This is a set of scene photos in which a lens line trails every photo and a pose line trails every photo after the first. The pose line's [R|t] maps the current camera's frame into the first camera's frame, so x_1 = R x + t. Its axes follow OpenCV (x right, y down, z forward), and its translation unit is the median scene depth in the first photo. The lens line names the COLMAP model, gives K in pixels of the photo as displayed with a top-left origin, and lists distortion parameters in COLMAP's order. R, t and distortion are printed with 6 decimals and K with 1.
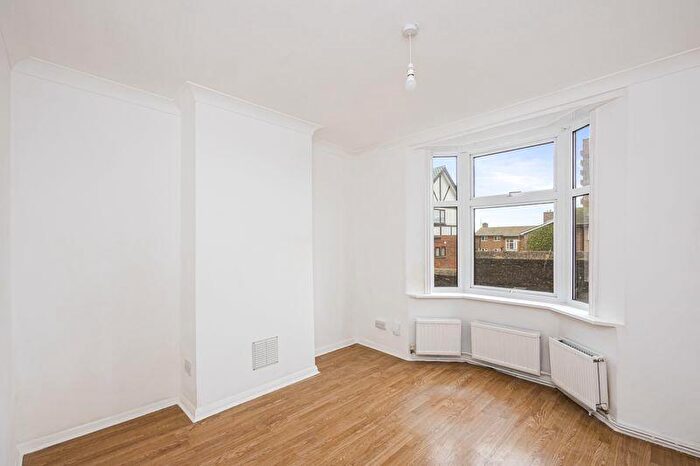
lens RADIAL K [[305.5, 0, 350.2], [0, 305.5, 240.4], [0, 0, 1]] dist [-0.017181, 0.000286]
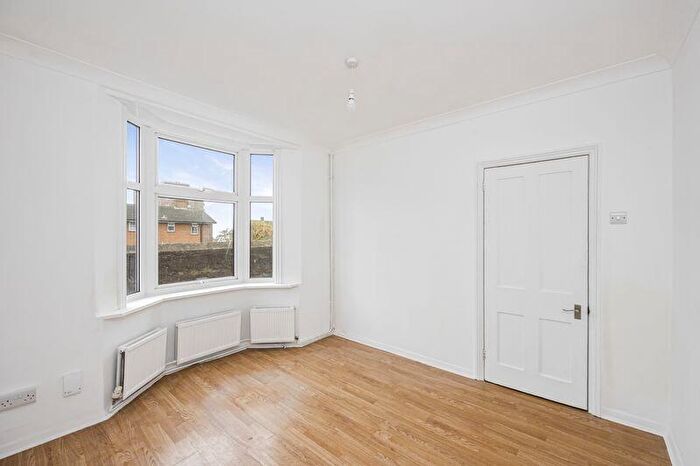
lens RADIAL K [[283.4, 0, 349.3], [0, 283.4, 232.7], [0, 0, 1]] dist [0.012118, -0.000131]
pose [[-0.088145, 0.012173, 0.996033, -0.545677], [0.001170, 0.999926, -0.012117, 0.010249], [-0.996107, 0.000098, -0.088152, 0.643822]]
